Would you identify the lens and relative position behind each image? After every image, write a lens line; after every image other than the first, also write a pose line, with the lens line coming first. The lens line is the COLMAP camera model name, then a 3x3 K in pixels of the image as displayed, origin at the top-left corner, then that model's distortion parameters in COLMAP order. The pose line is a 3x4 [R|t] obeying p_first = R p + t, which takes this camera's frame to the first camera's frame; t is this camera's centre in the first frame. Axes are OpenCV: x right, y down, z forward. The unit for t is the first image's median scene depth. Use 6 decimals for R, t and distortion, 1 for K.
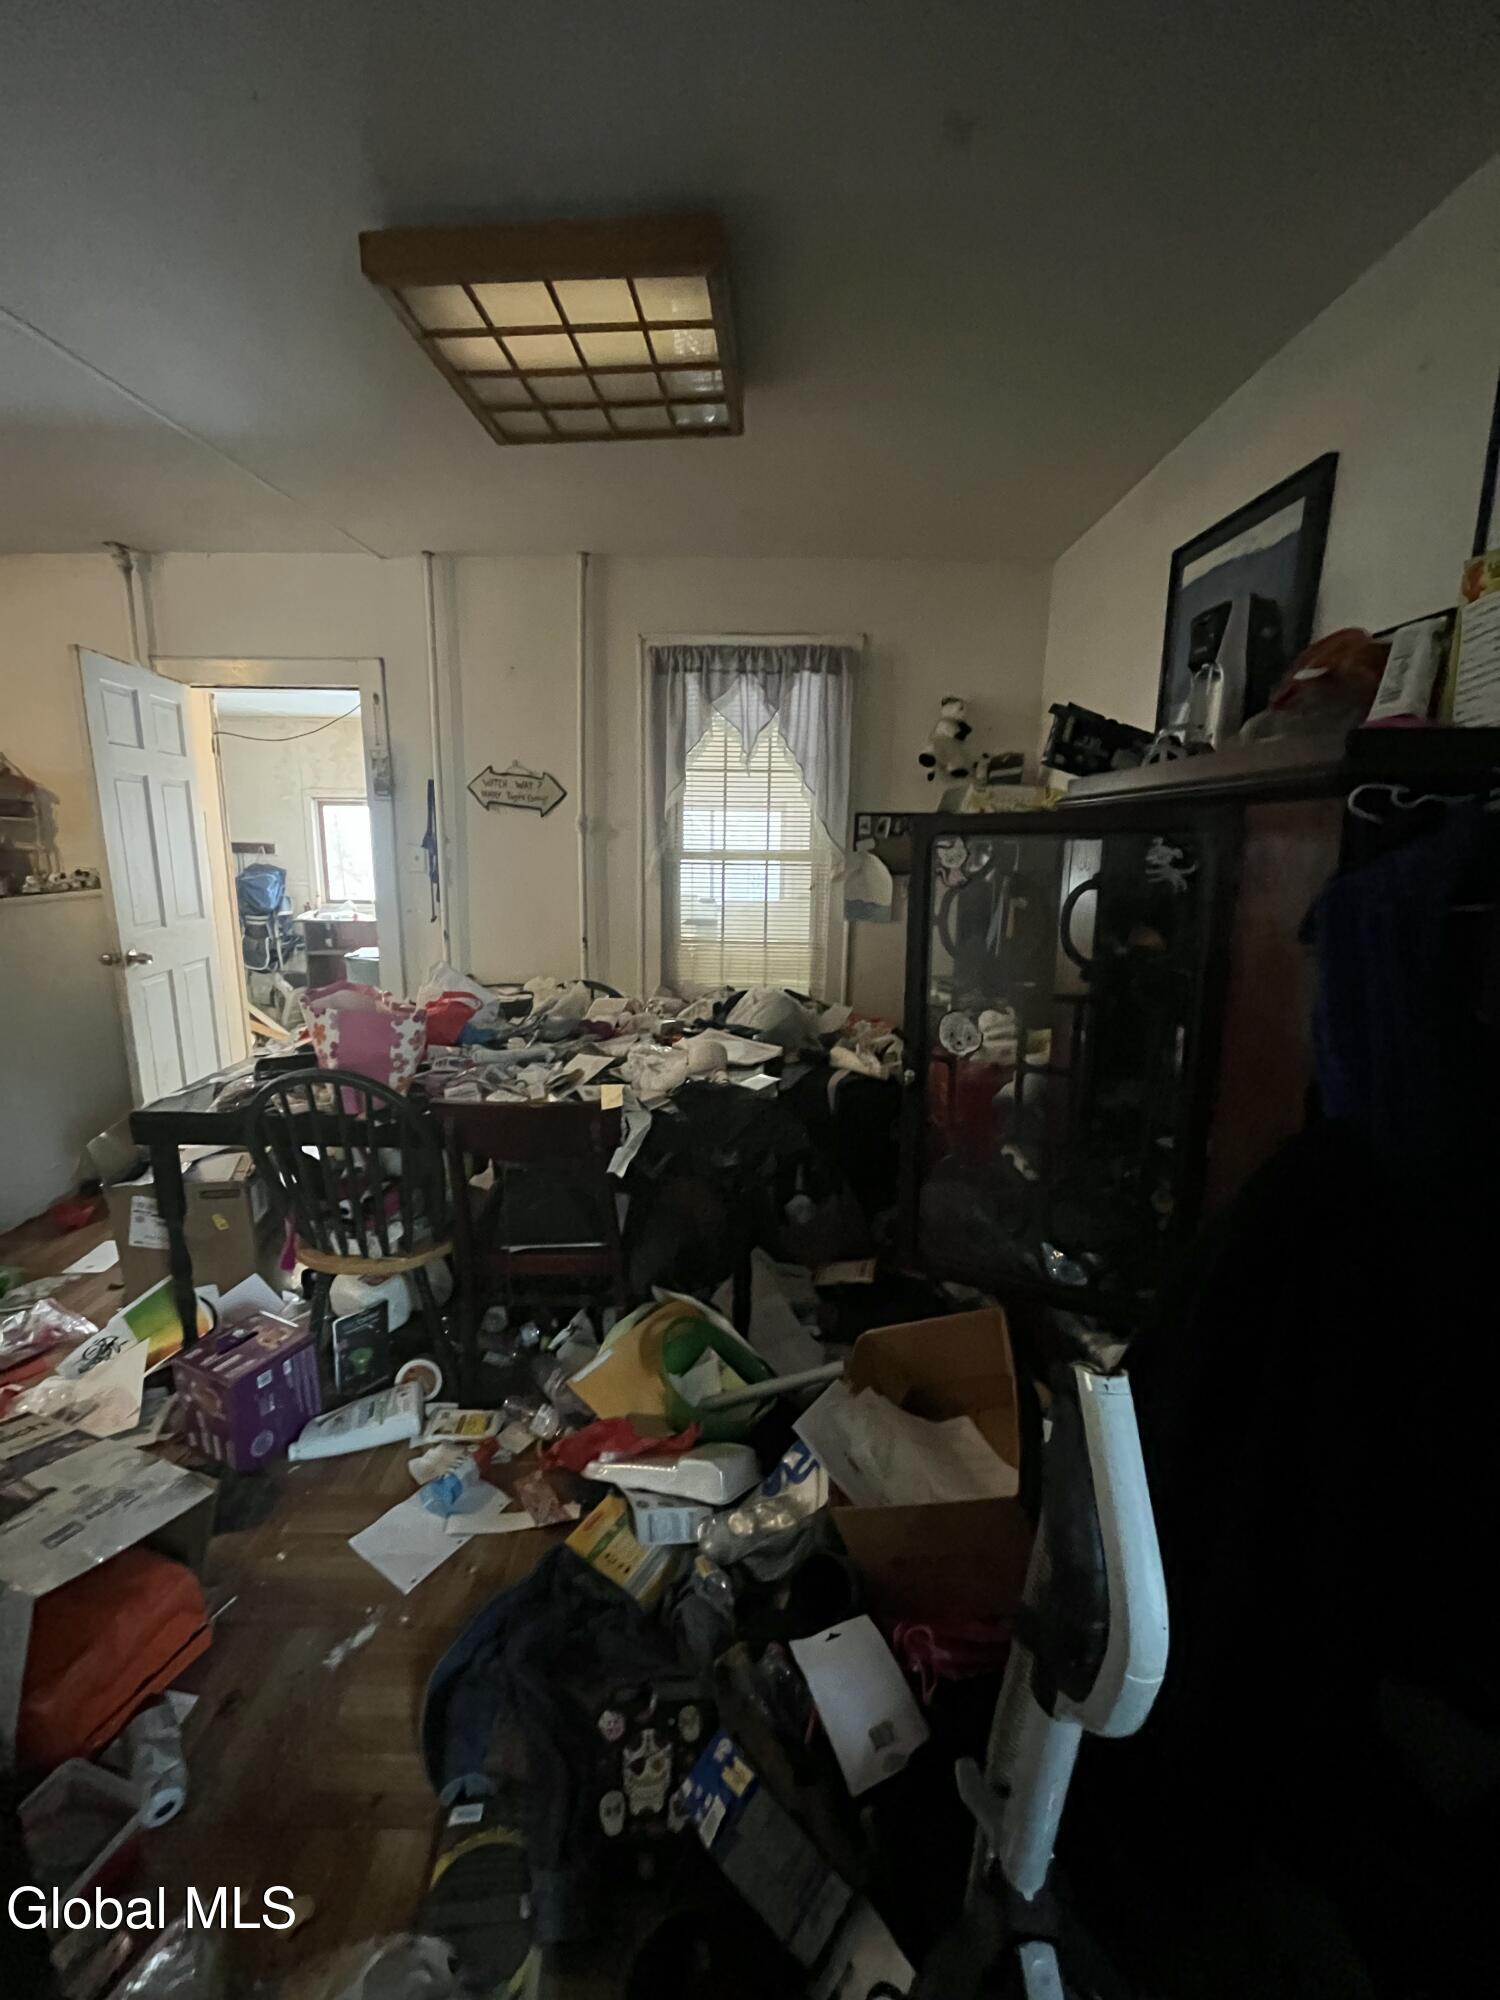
lens RADIAL K [[802.0, 0, 750.0], [0, 802.0, 1000.0], [0, 0, 1]] dist [-0.004924, -0.000515]
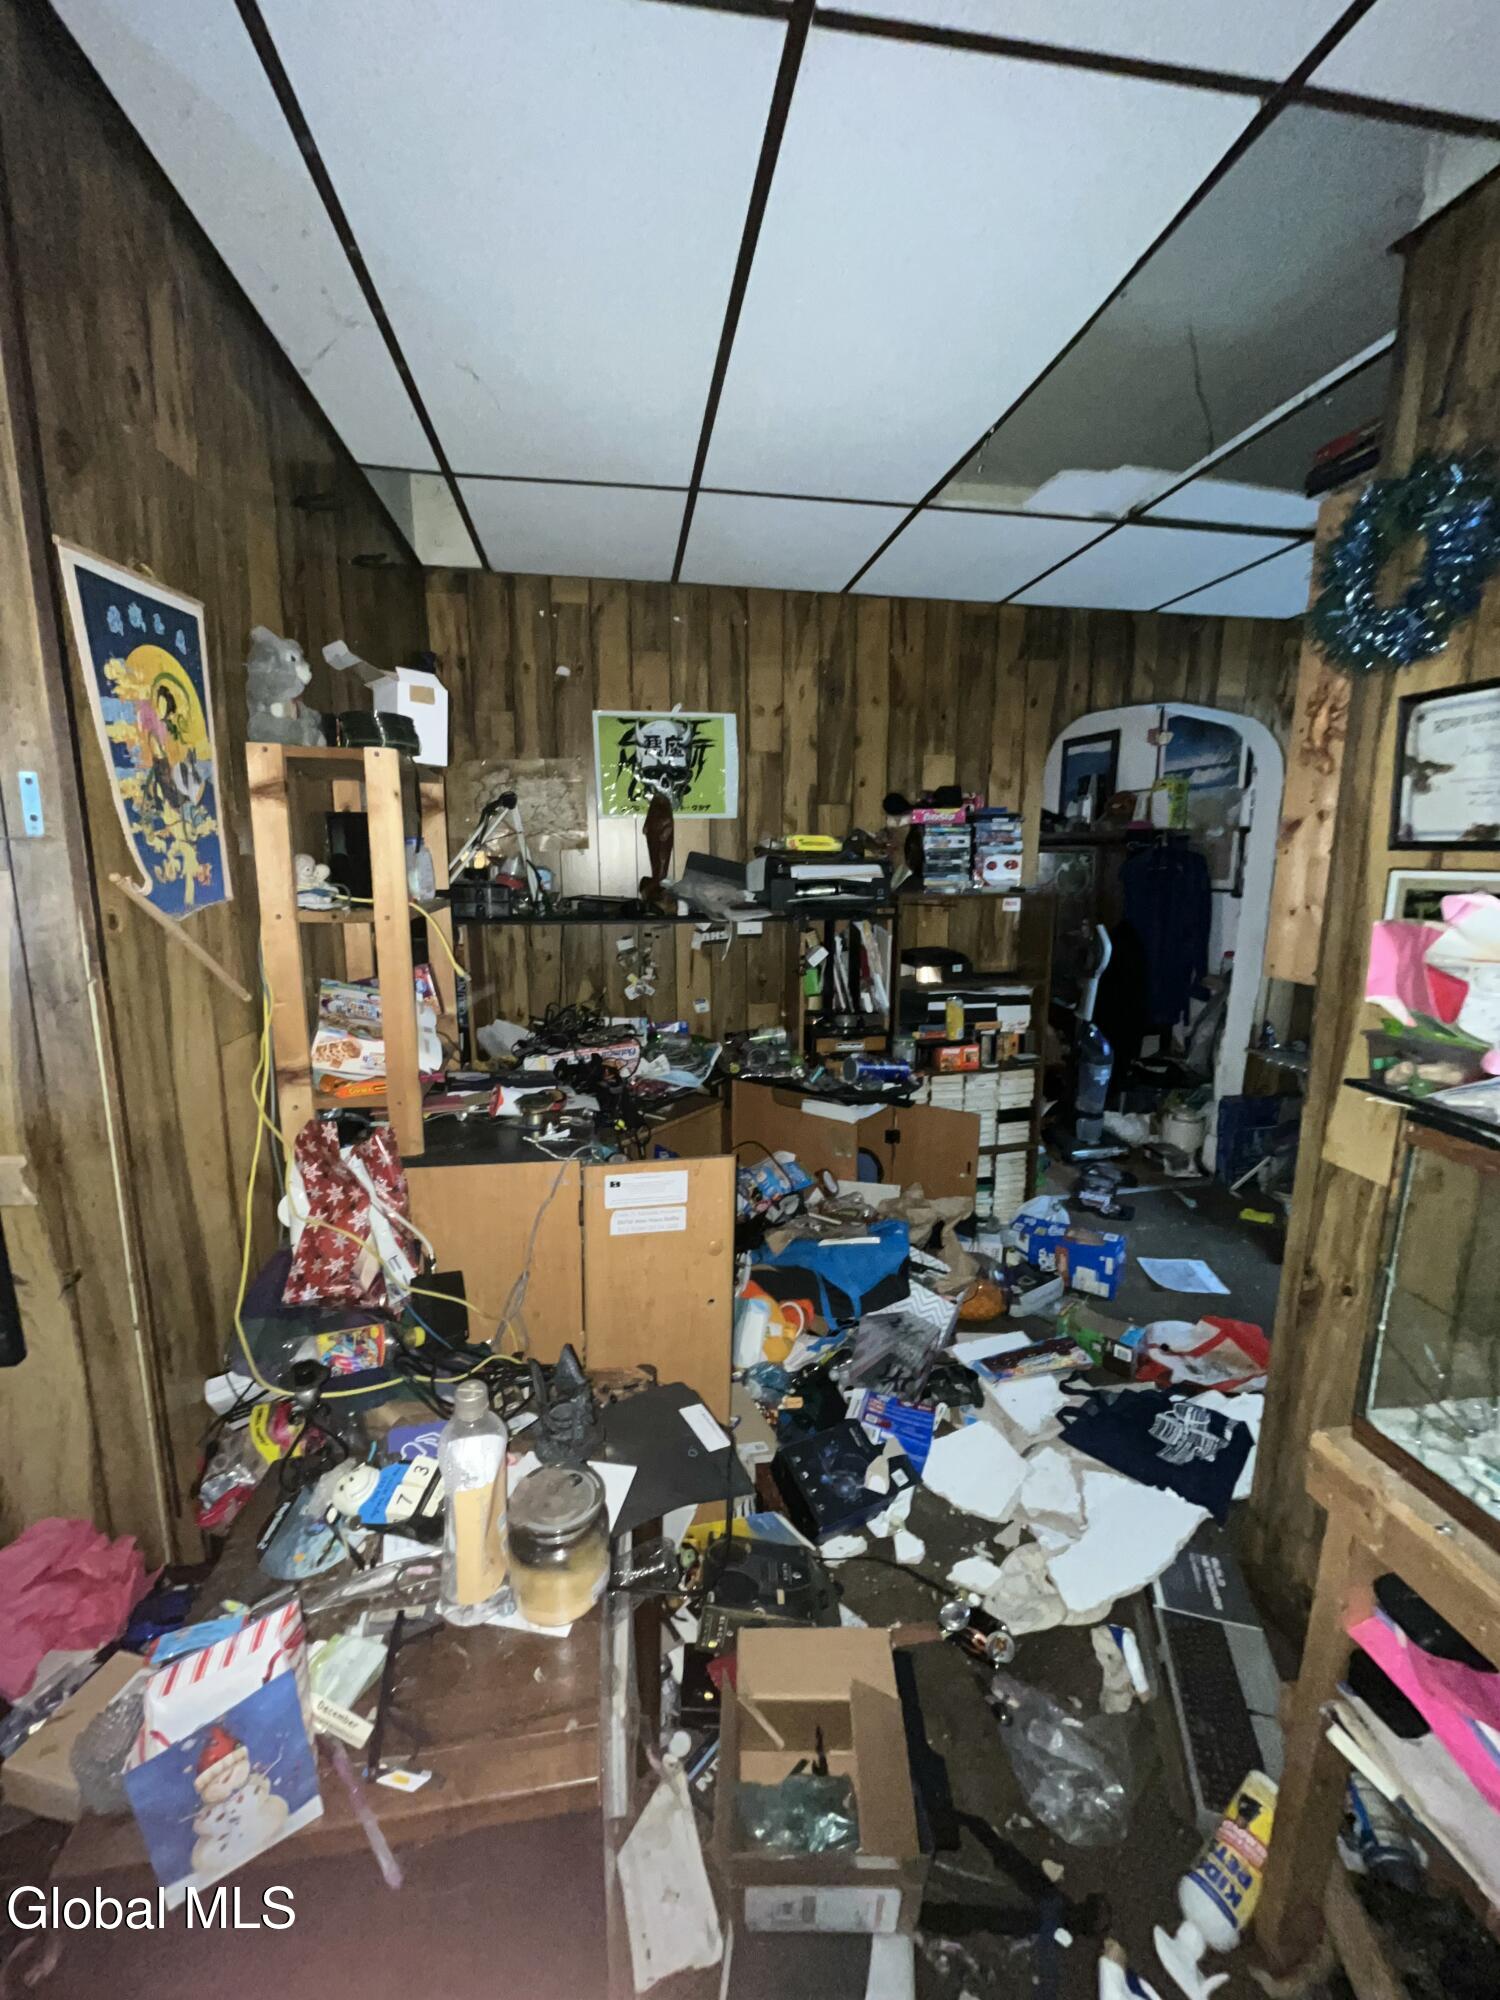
lens RADIAL K [[804.0, 0, 752.0], [0, 804.0, 998.7], [0, 0, 1]] dist [-0.001697, -0.000722]
pose [[0.984019, -0.040058, 0.173502, -0.936051], [0.045445, 0.998597, -0.027185, 0.278313], [-0.172169, 0.034636, 0.984458, -1.335911]]
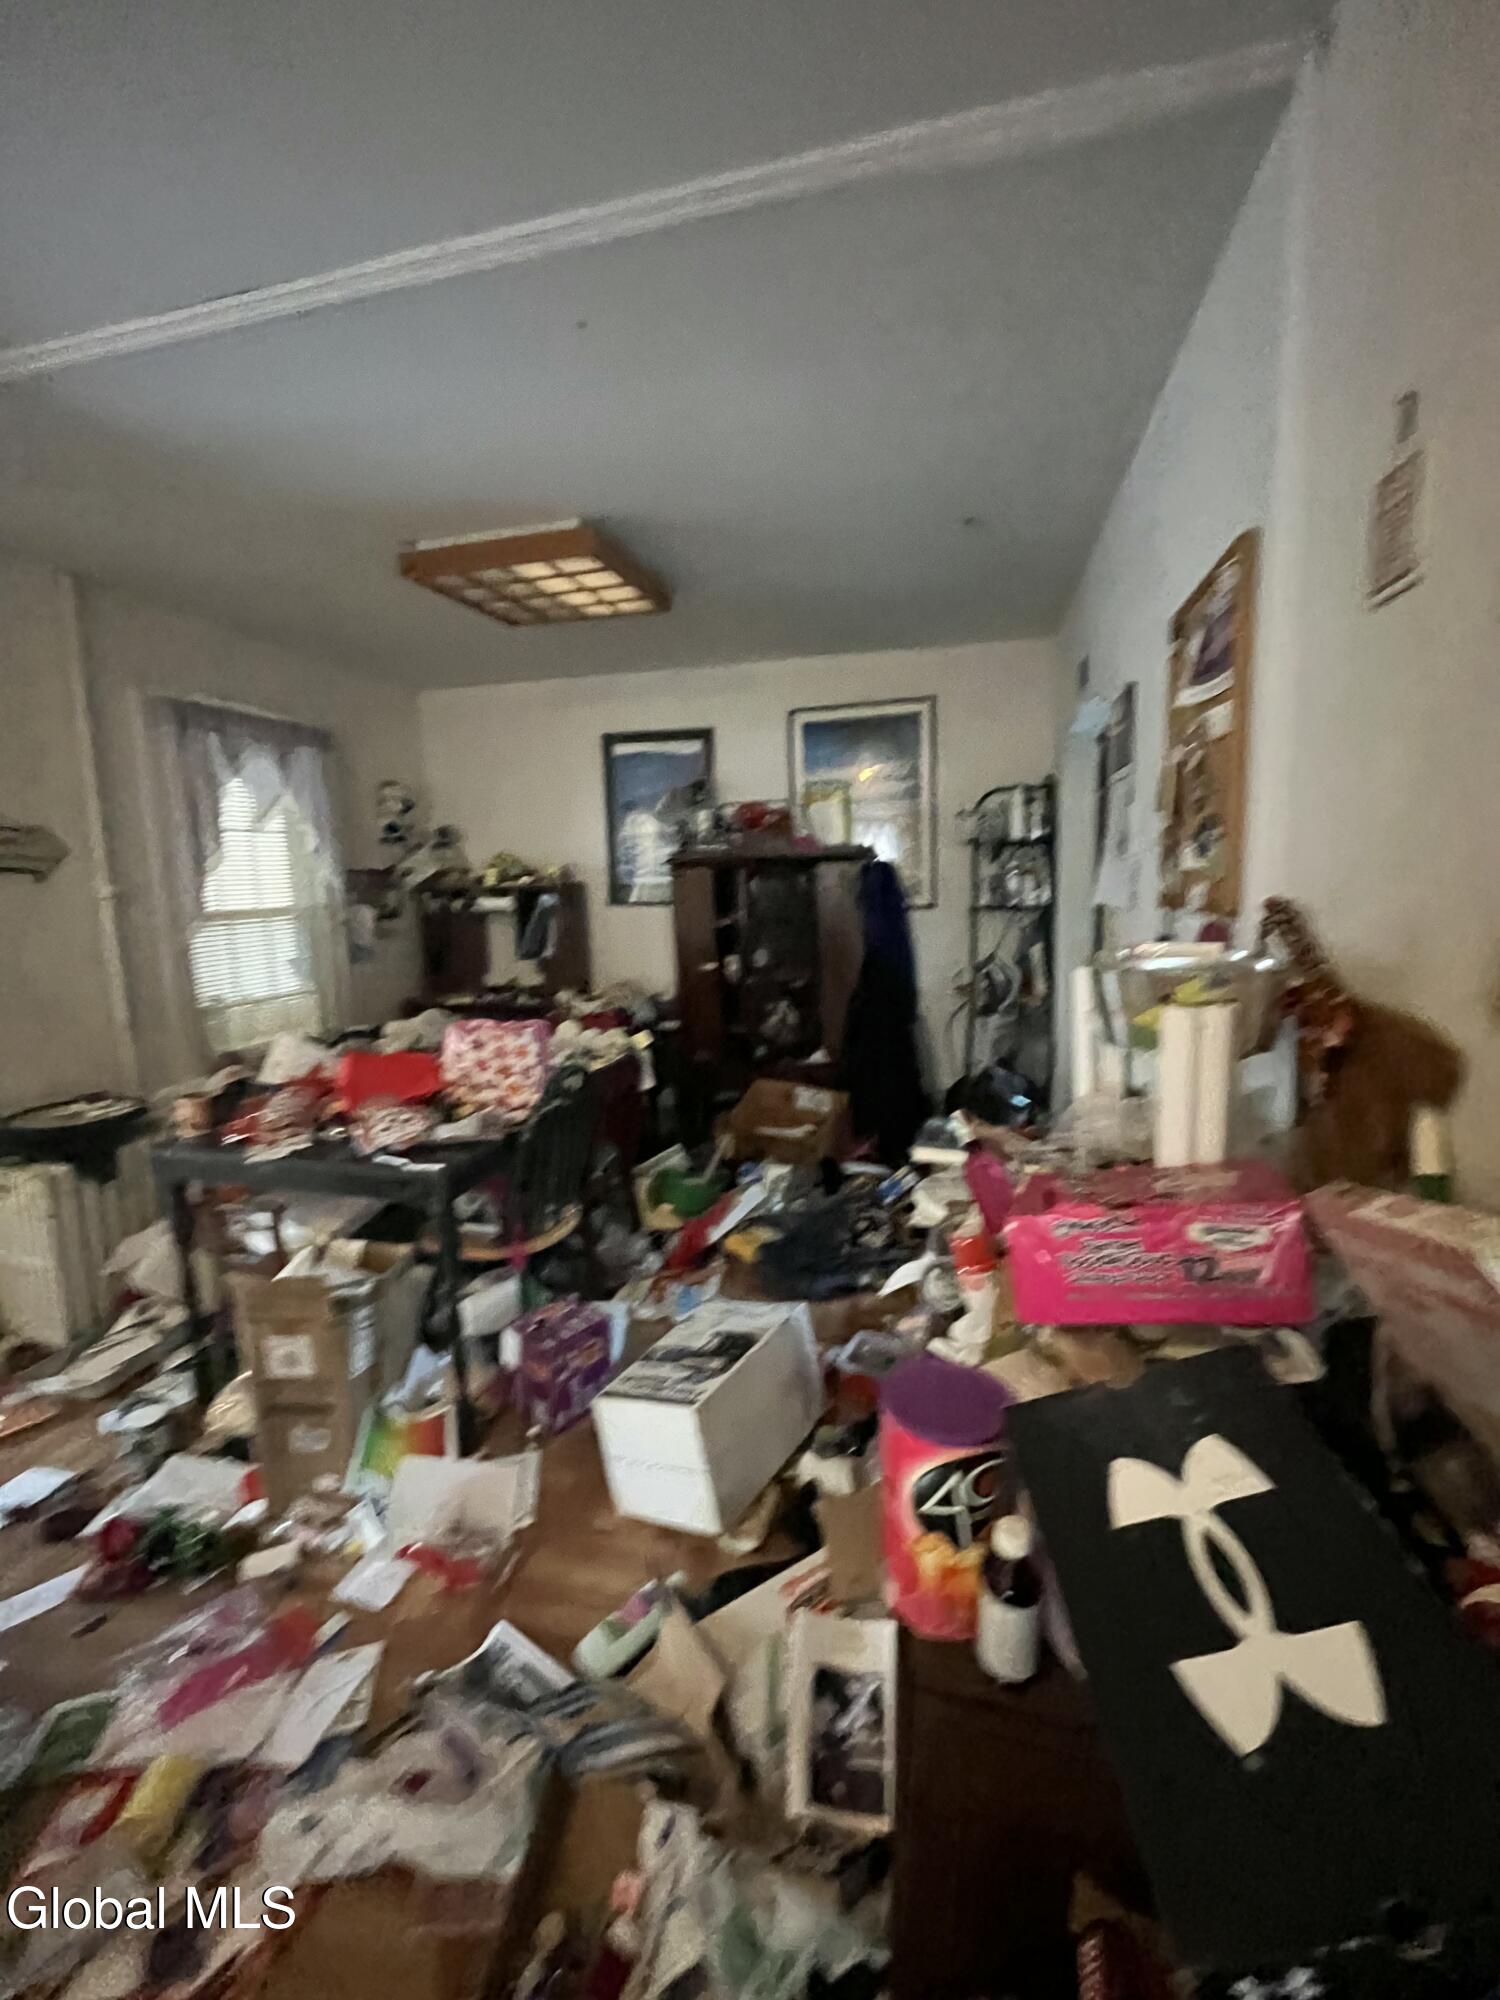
lens RADIAL K [[804.0, 0, 752.0], [0, 804.0, 998.7], [0, 0, 1]] dist [-0.001697, -0.000722]
pose [[0.225063, -0.168777, 0.959615, -1.441246], [0.229430, 0.966369, 0.116156, -0.089522], [-0.946947, 0.194022, 0.256217, 0.298776]]
